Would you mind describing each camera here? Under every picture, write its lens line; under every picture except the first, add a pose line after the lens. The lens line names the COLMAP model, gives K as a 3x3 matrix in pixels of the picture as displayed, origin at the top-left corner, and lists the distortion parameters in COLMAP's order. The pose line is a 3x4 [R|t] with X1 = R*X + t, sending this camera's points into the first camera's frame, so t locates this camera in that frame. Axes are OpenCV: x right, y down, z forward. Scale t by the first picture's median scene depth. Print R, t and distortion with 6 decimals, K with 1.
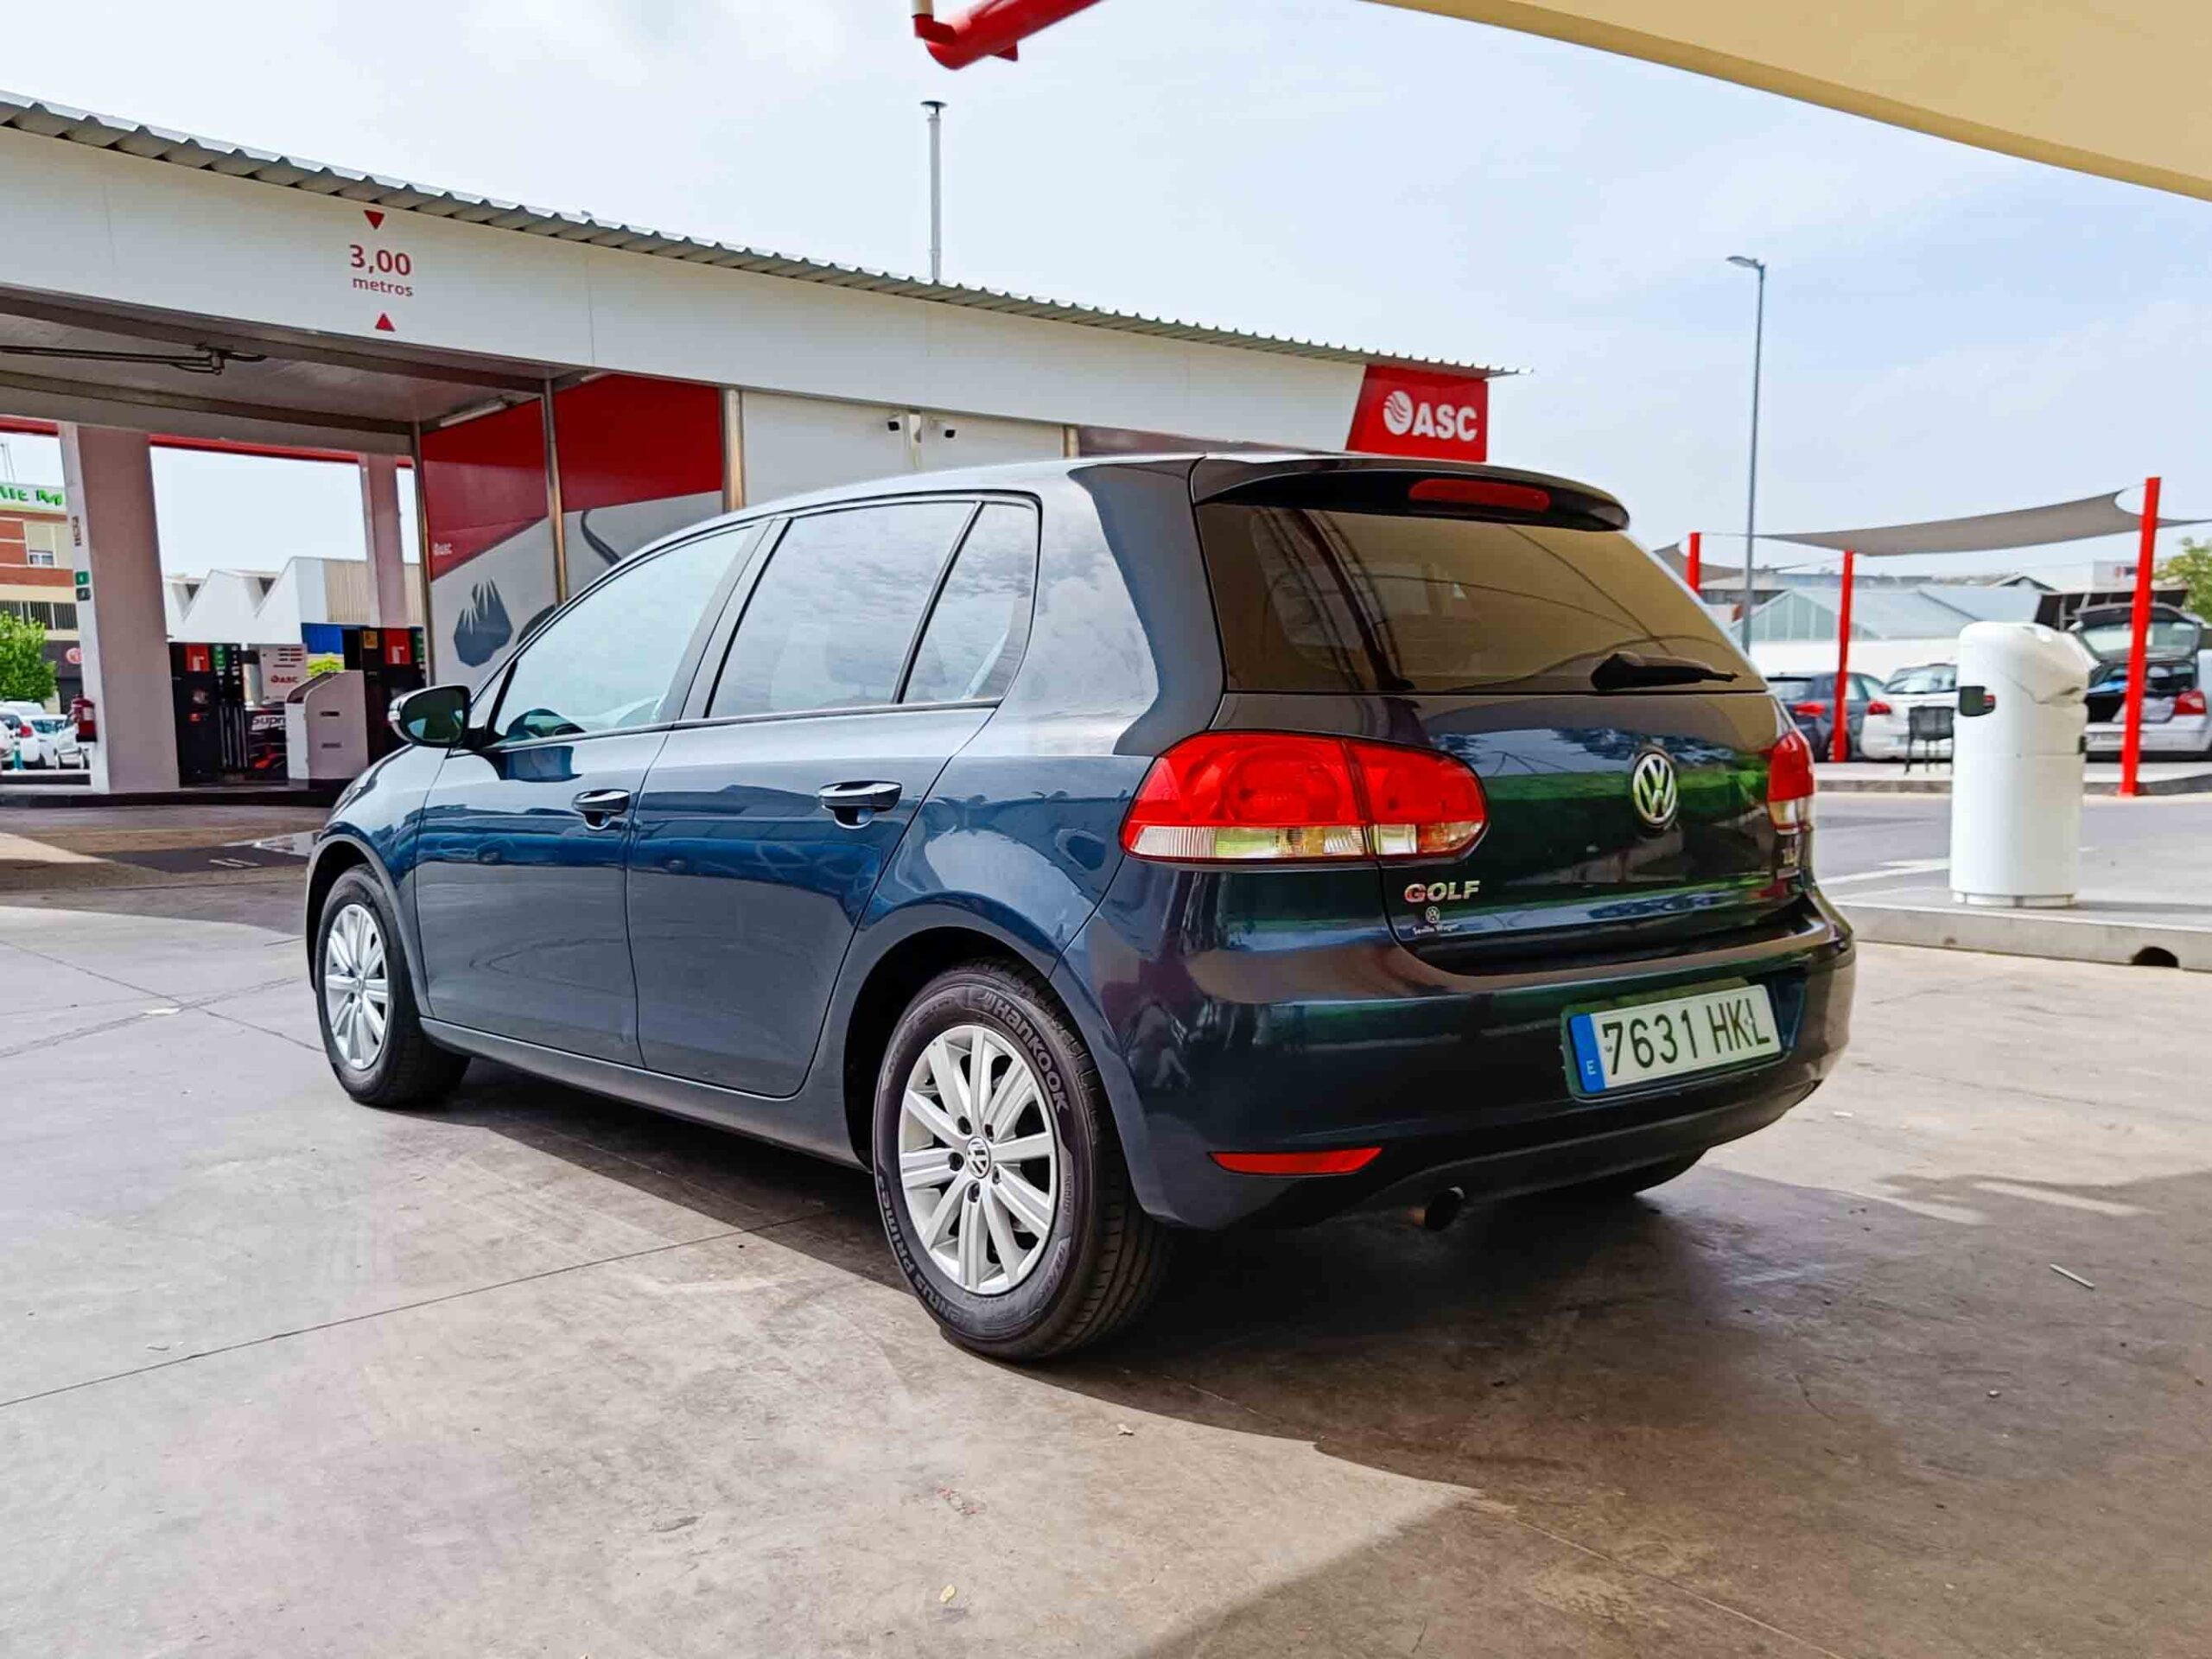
lens RADIAL K [[1836.4, 0, 1053.9], [0, 1836.4, 819.0], [0, 0, 1]] dist [0.248098, 0.004706]
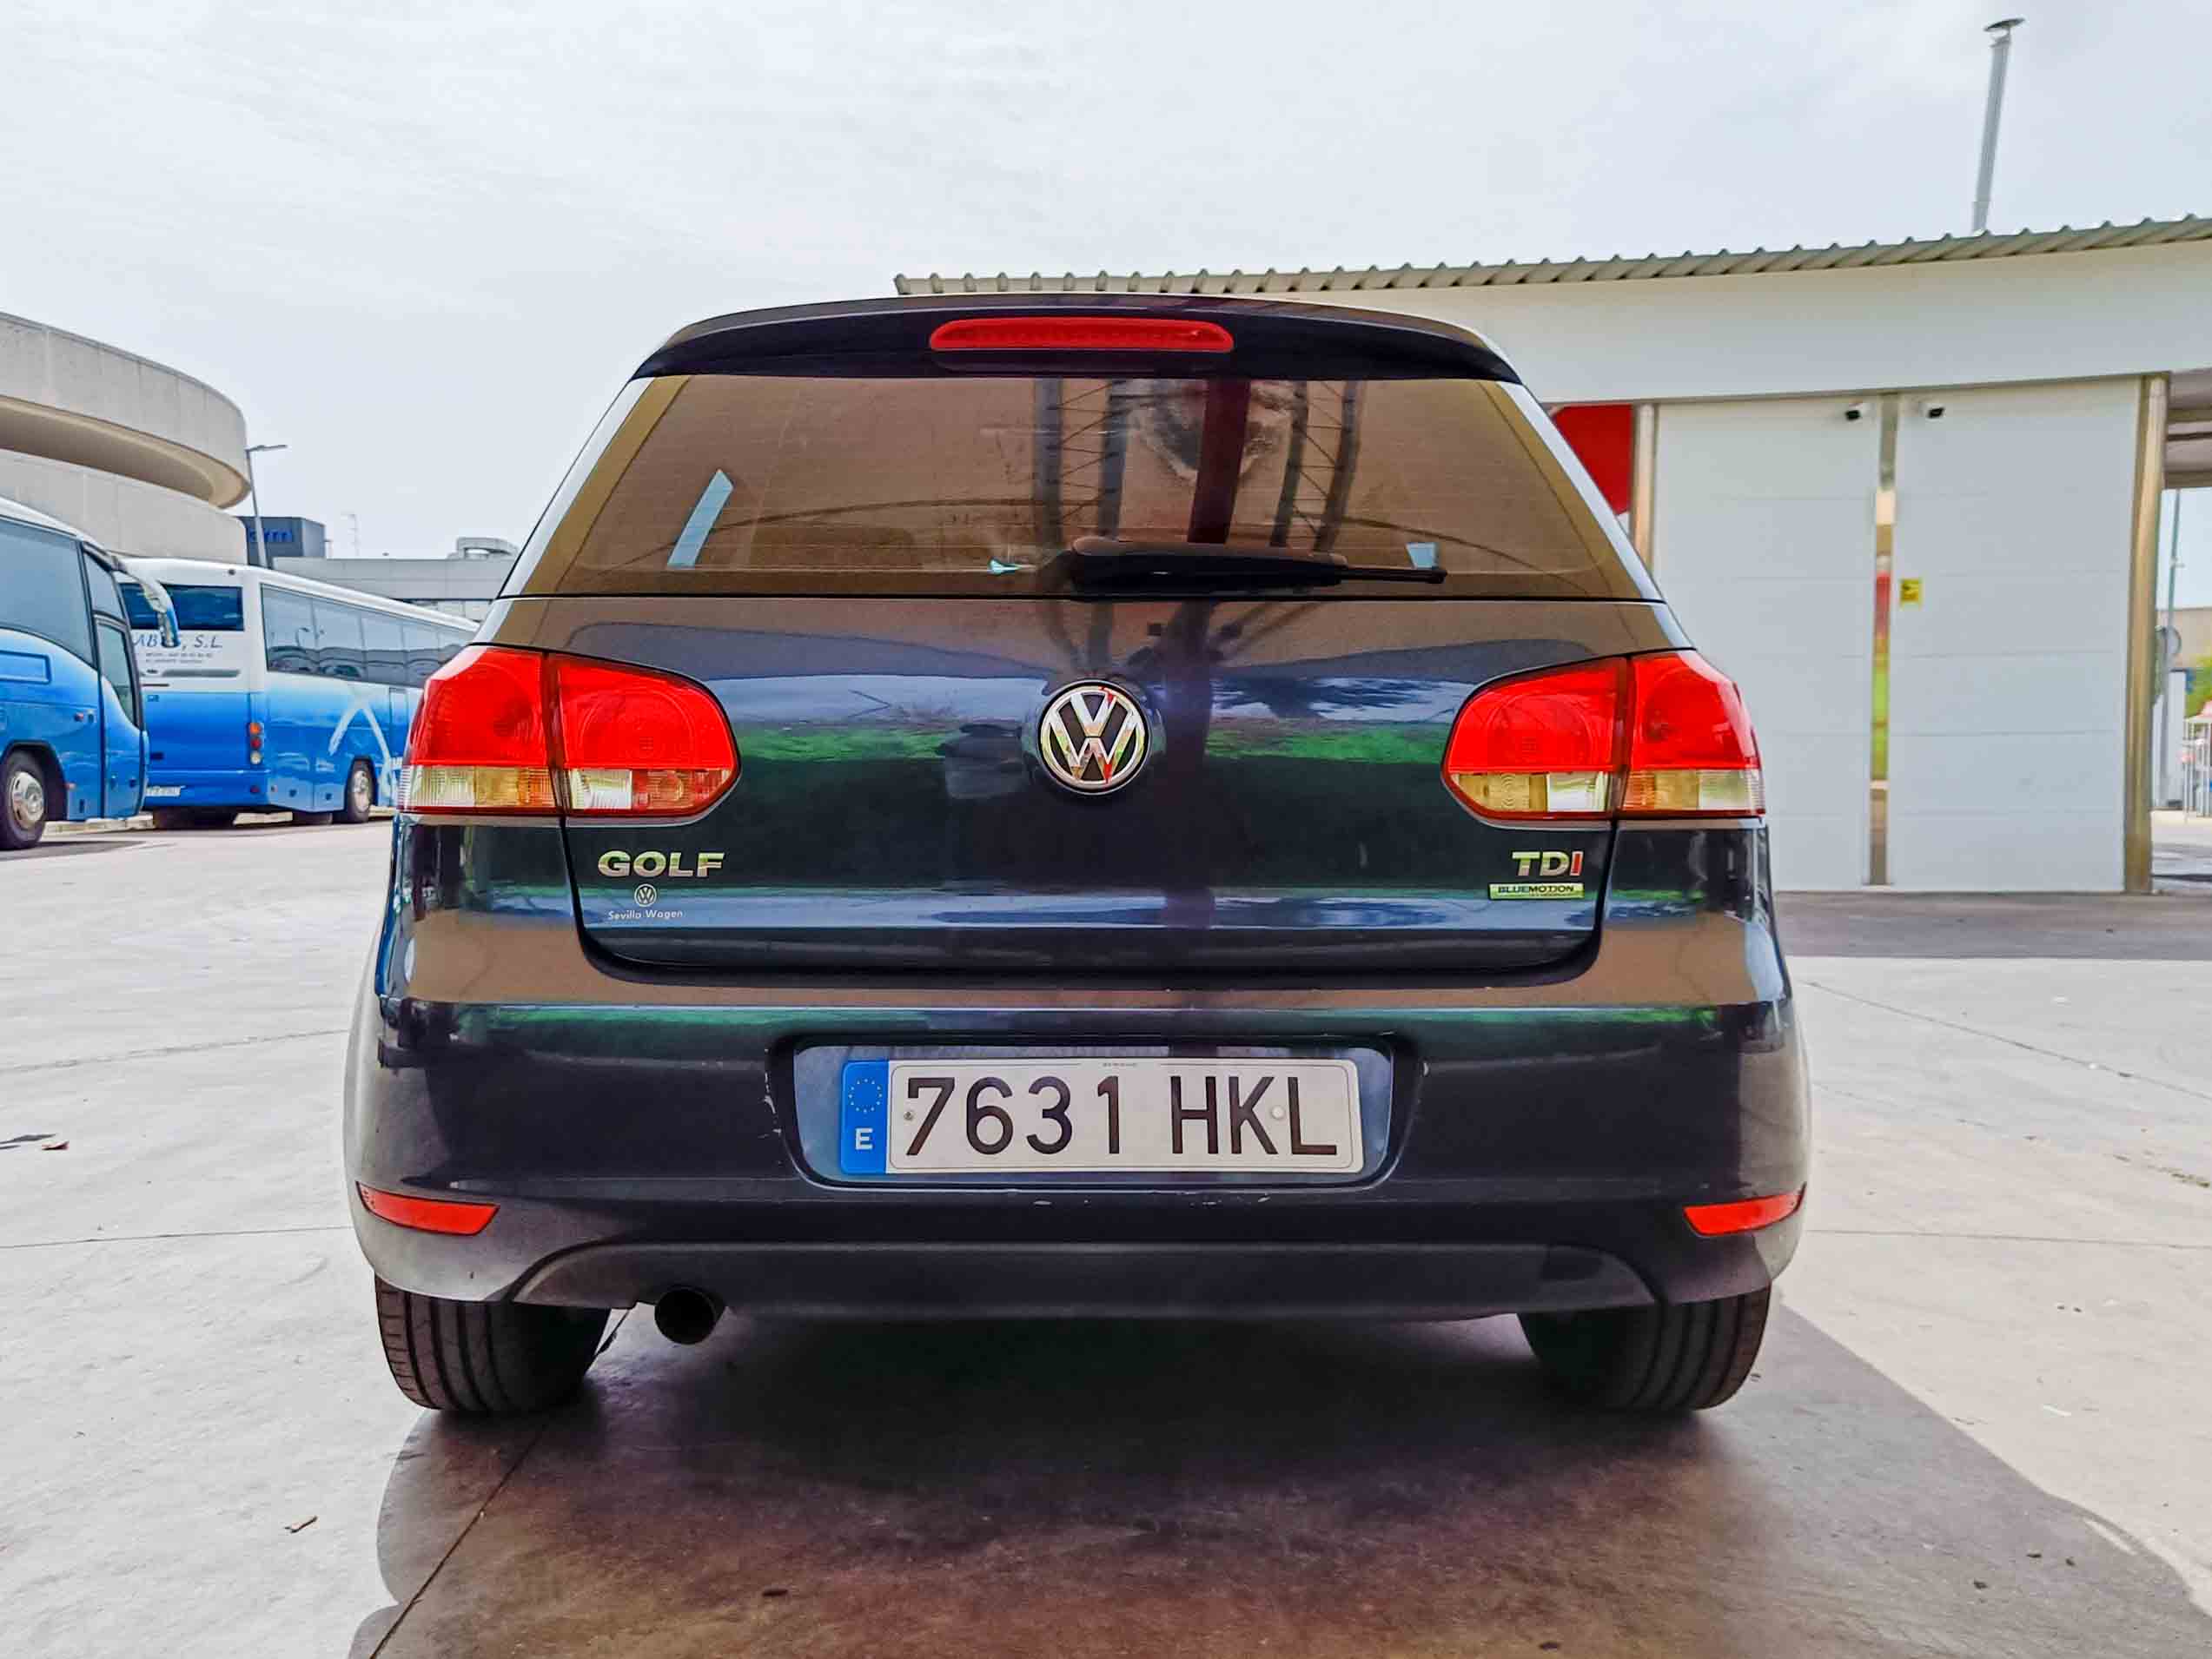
lens RADIAL K [[1700.0, 0, 981.7], [0, 1700.0, 797.7], [0, 0, 1]] dist [0.248614, 0.010985]
pose [[0.789236, 0.024477, -0.613602, 0.658074], [-0.046789, 0.998698, -0.020343, 0.019228], [0.612305, 0.044765, 0.789354, 0.504116]]
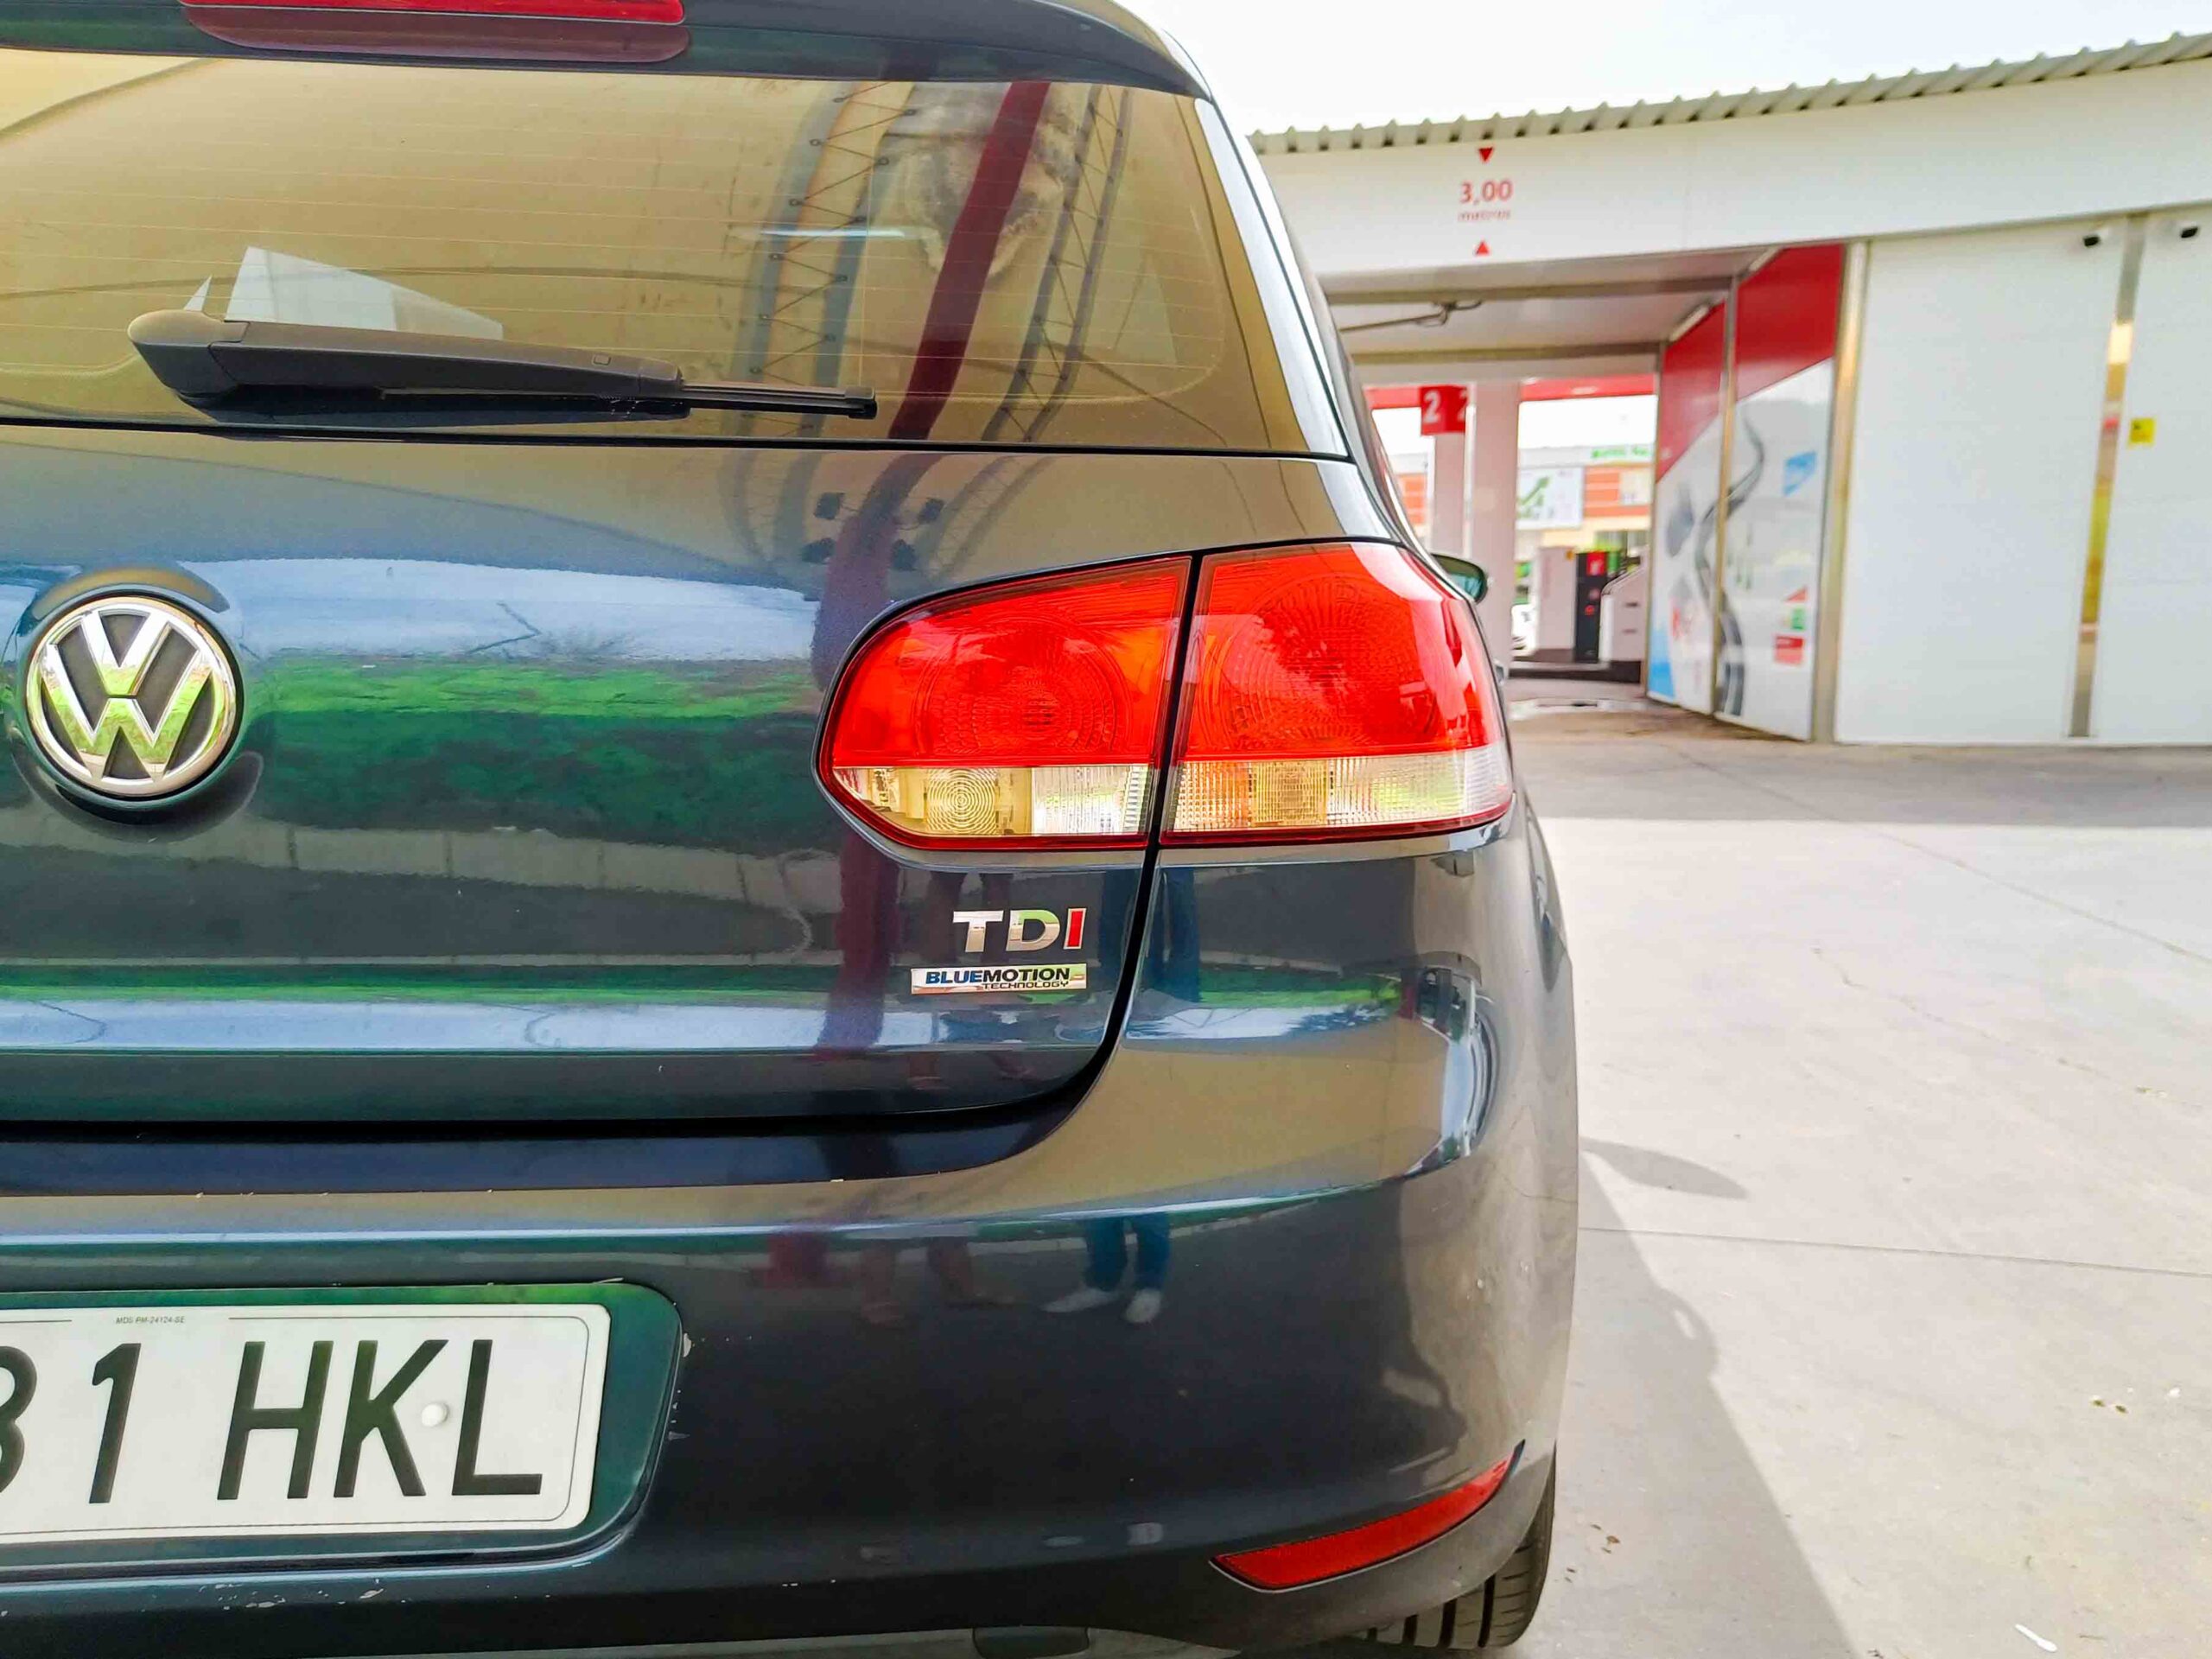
lens RADIAL K [[1487.9, 0, 1046.2], [0, 1487.9, 775.5], [0, 0, 1]] dist [0.122922, 0.063225]
pose [[0.700667, 0.092337, -0.707489, 0.645786], [-0.053788, 0.995605, 0.076671, -0.033174], [0.711458, -0.015667, 0.702554, 0.918437]]
